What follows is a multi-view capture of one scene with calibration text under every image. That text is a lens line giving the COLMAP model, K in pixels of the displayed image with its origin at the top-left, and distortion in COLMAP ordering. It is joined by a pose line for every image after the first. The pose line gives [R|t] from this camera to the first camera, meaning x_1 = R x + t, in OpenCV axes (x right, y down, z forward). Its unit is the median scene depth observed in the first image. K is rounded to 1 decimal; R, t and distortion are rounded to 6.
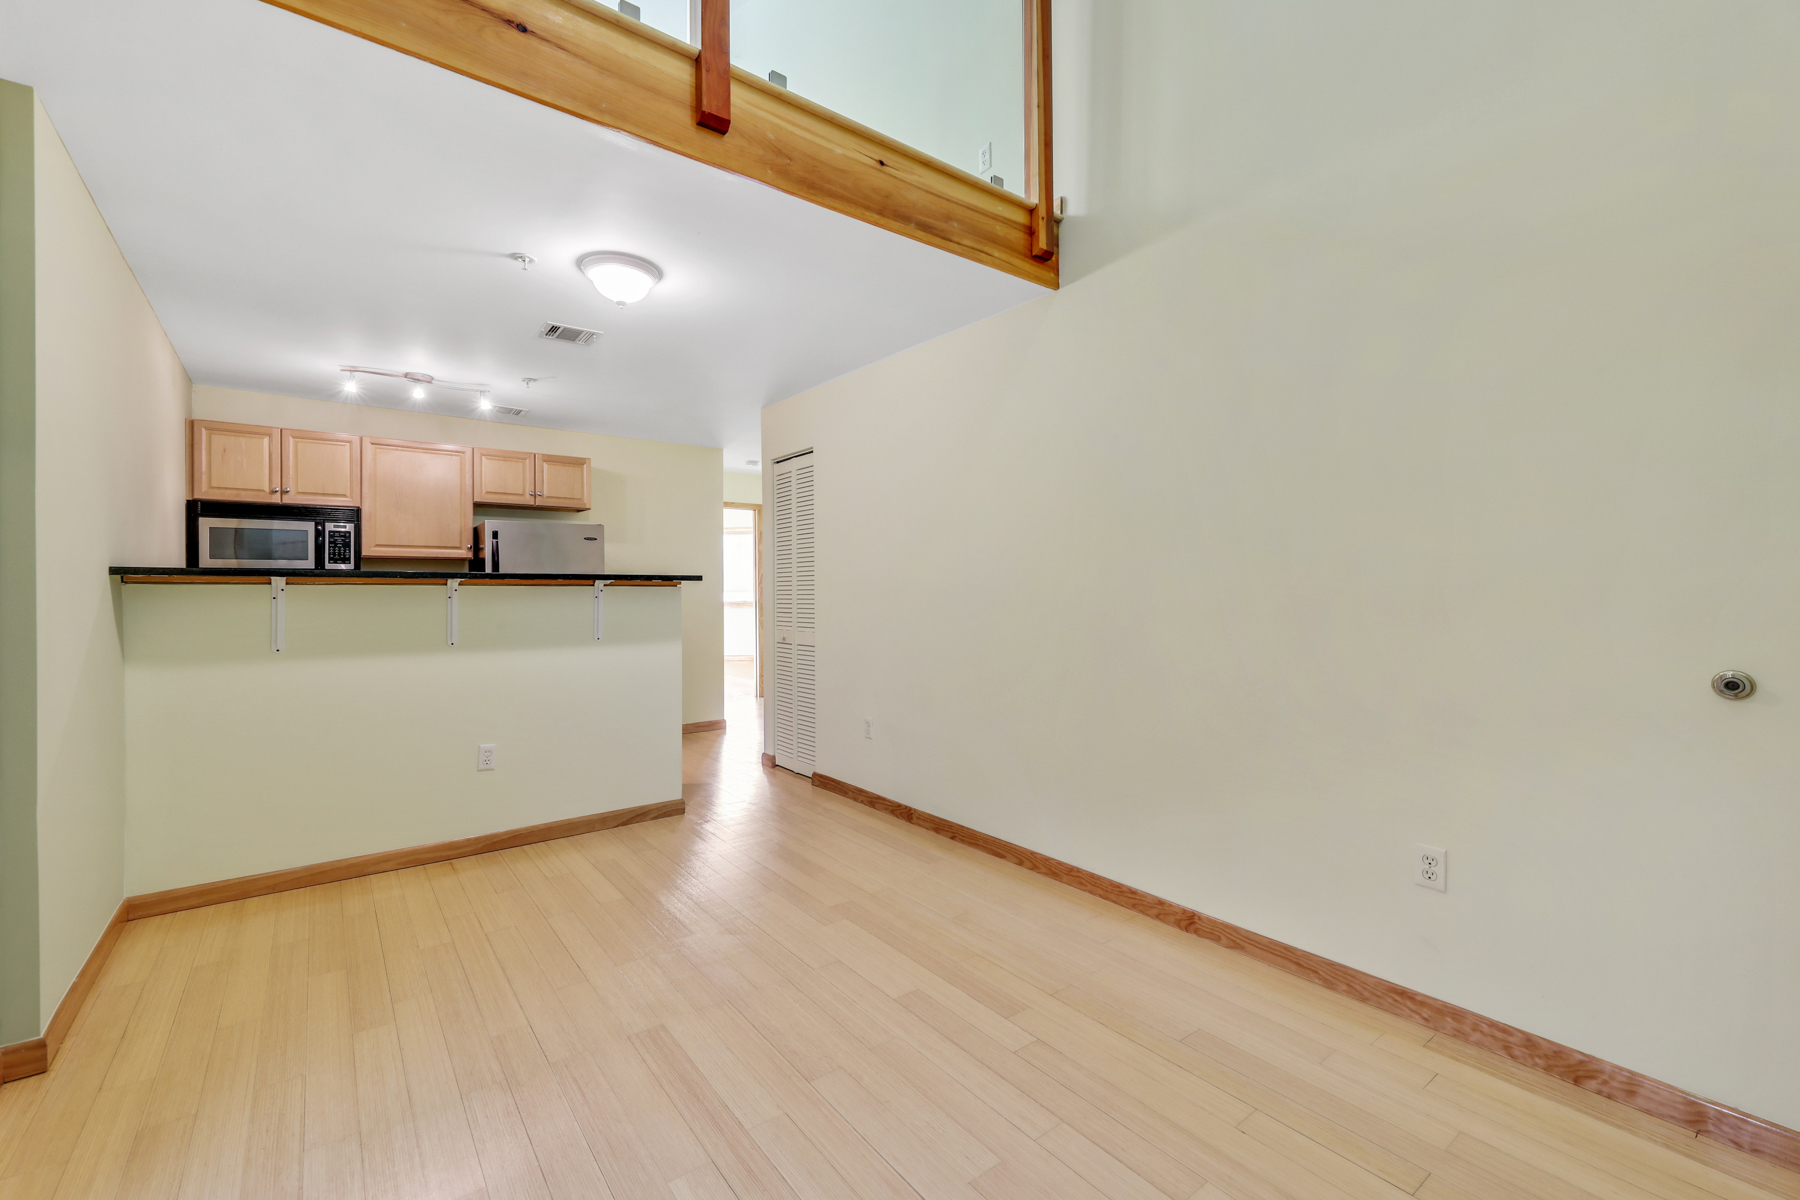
lens RADIAL K [[750.3, 0, 886.5], [0, 750.3, 590.8], [0, 0, 1]] dist [0.016225, -0.000672]
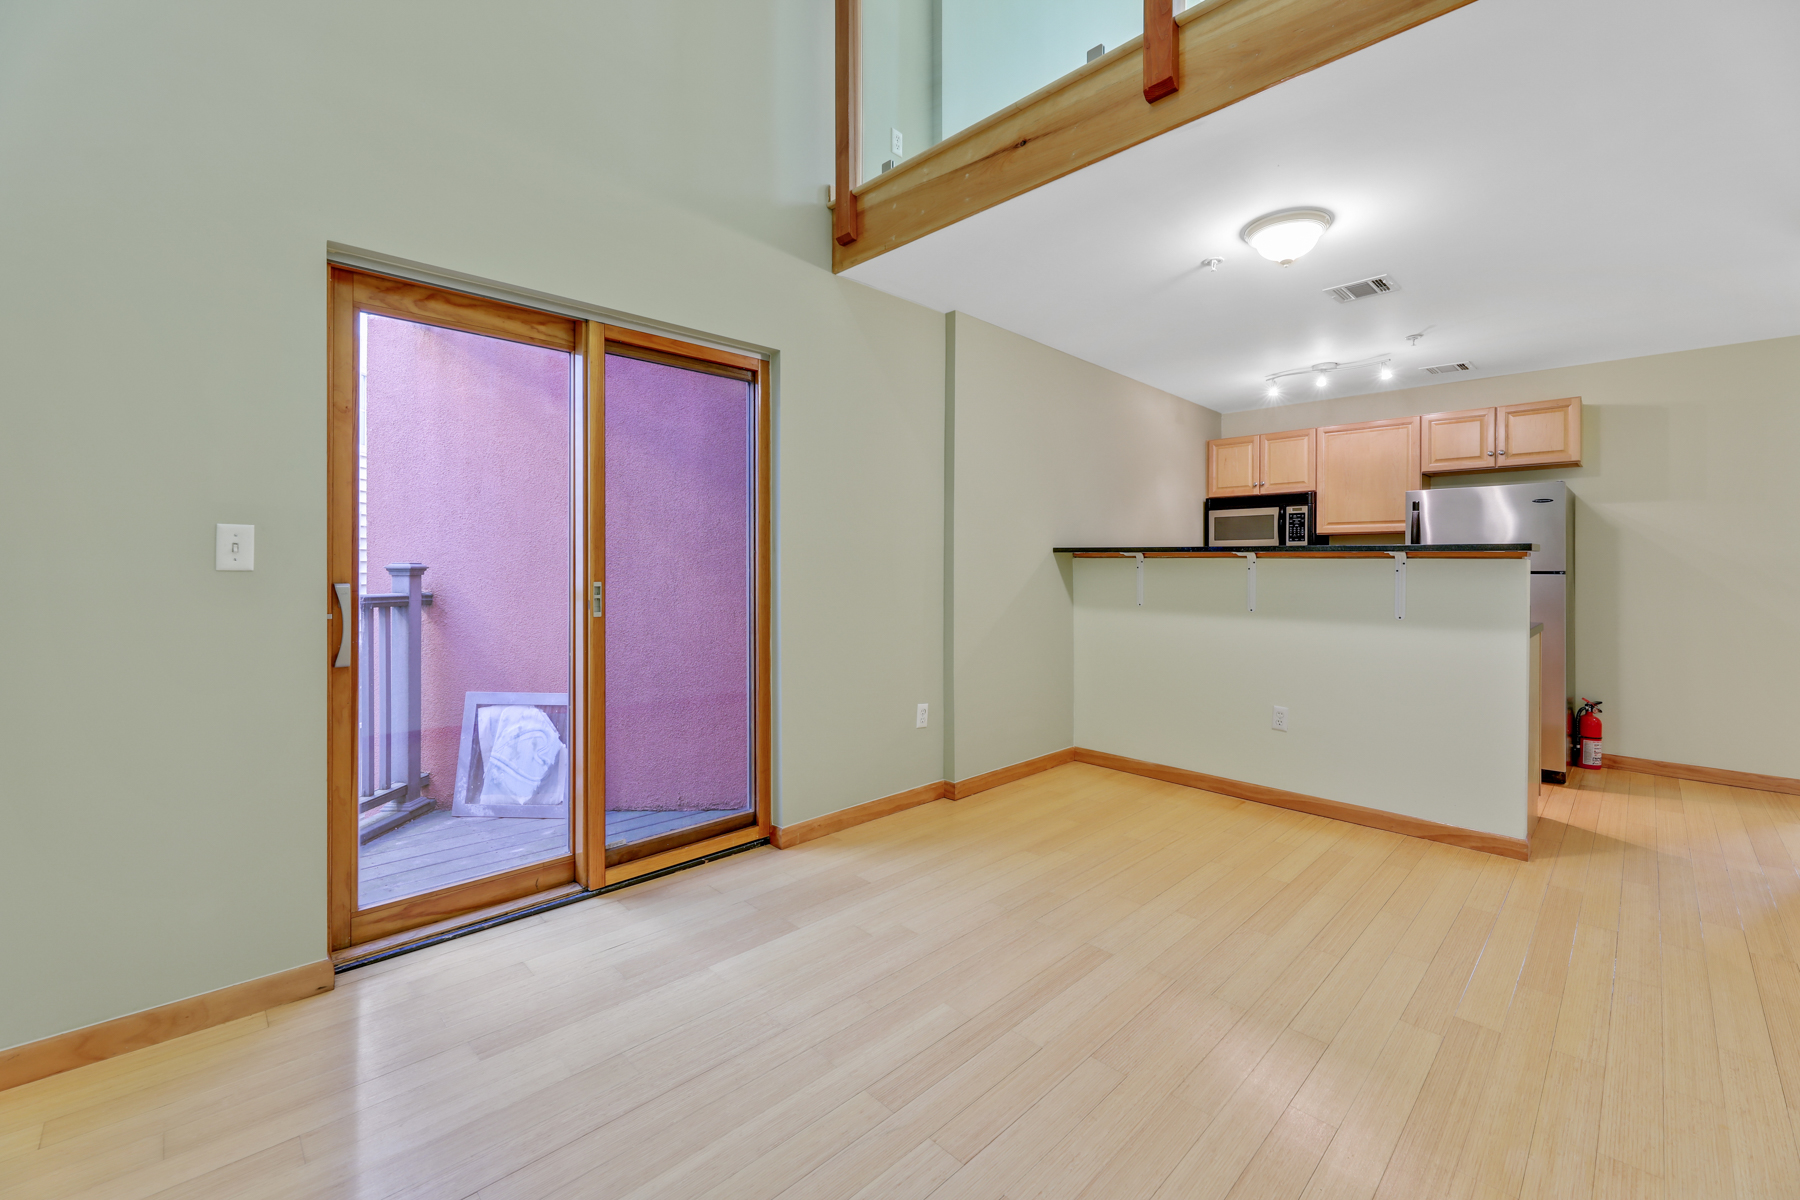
lens RADIAL K [[730.6, 0, 908.1], [0, 730.6, 574.8], [0, 0, 1]] dist [0.000418, -0.000436]
pose [[0.144702, 0.017740, -0.989316, 0.377212], [-0.008071, 0.999827, 0.016748, 0.002796], [0.989442, 0.005562, 0.144821, 0.293618]]
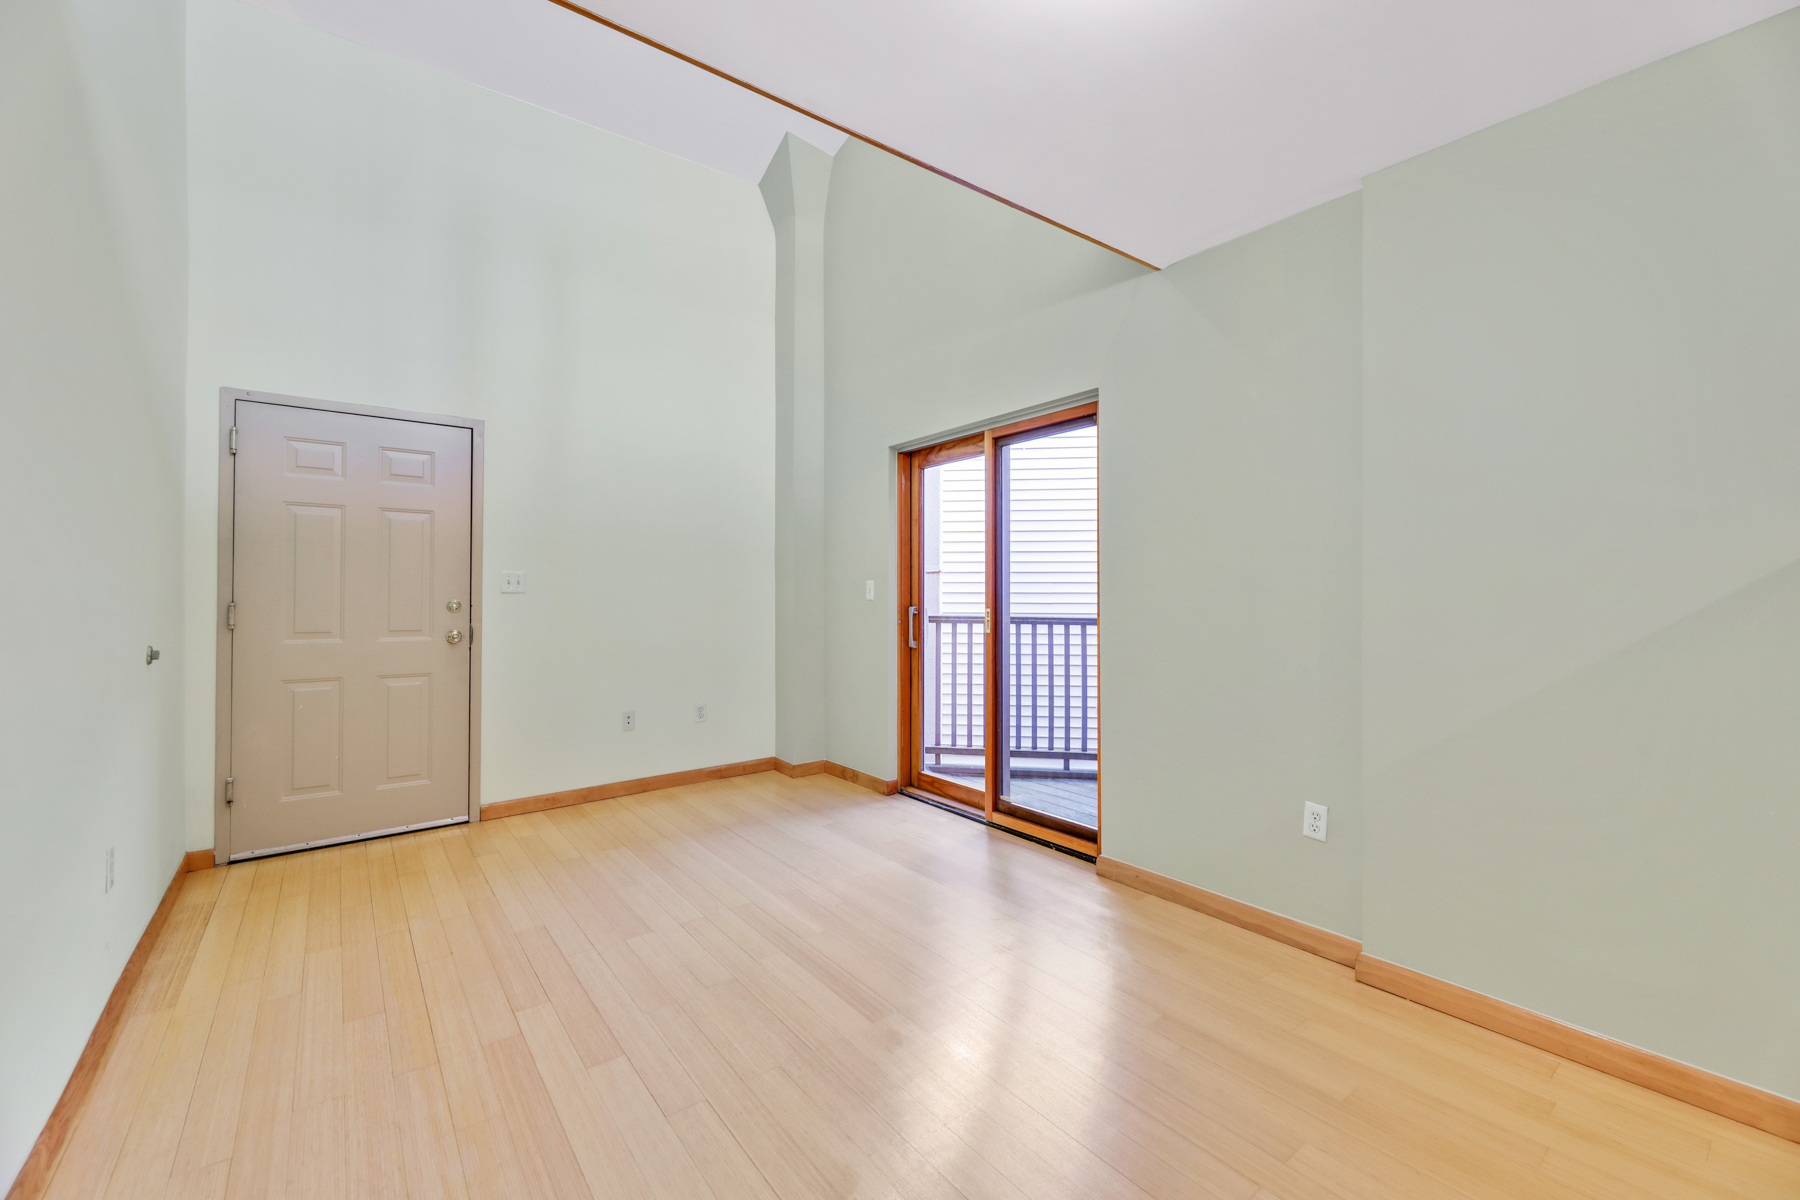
lens RADIAL K [[746.3, 0, 900.0], [0, 746.3, 600.0], [0, 0, 1]] dist [0.014090, -0.000131]
pose [[-0.999853, 0.009537, -0.014274, -0.174055], [0.009411, 0.999916, 0.008881, 0.001440], [0.014357, 0.008746, -0.999859, 1.070088]]
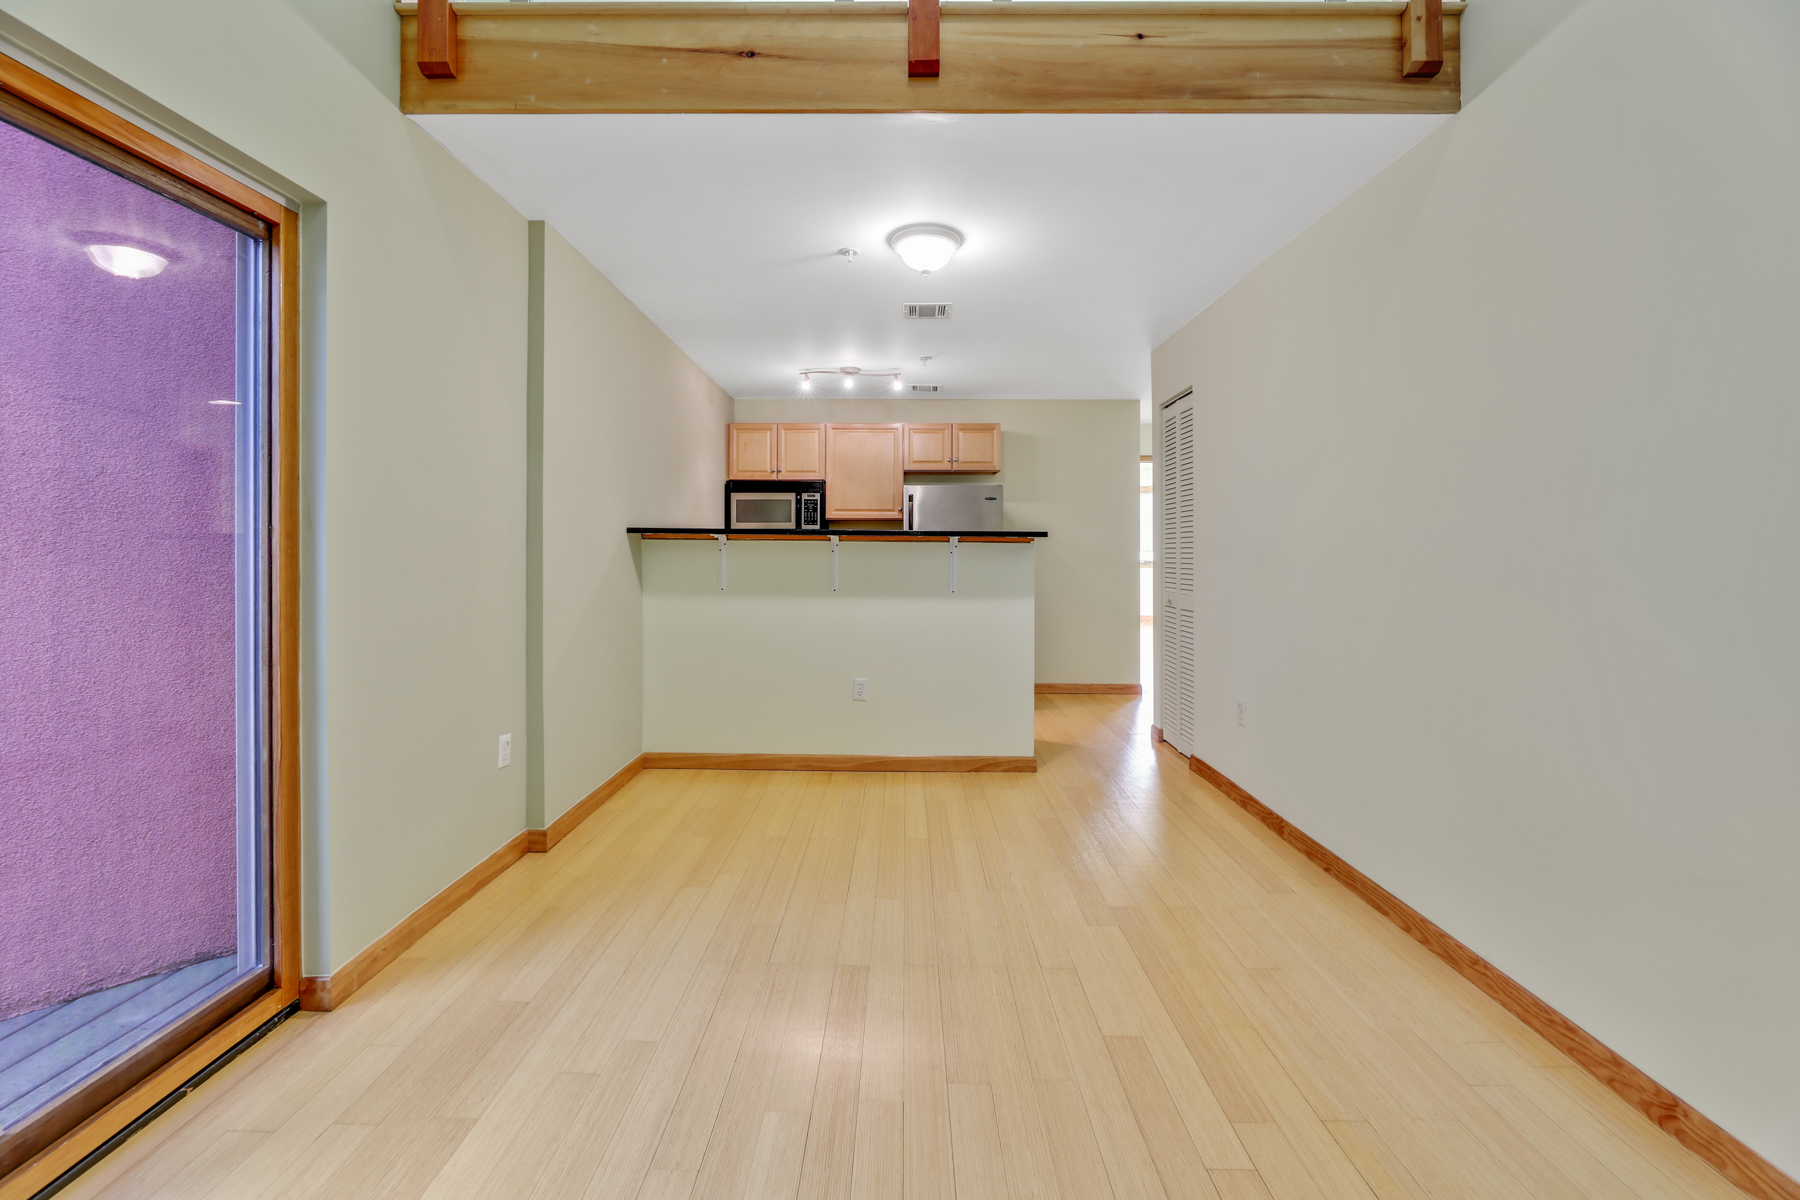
lens RADIAL K [[737.0, 0, 892.8], [0, 737.0, 550.0], [0, 0, 1]] dist [0.001217, -0.002749]
pose [[0.791570, 0.008572, -0.611018, 0.181282], [-0.008656, 0.999959, 0.002815, 0.002274], [0.611017, 0.003060, 0.791612, 0.119727]]
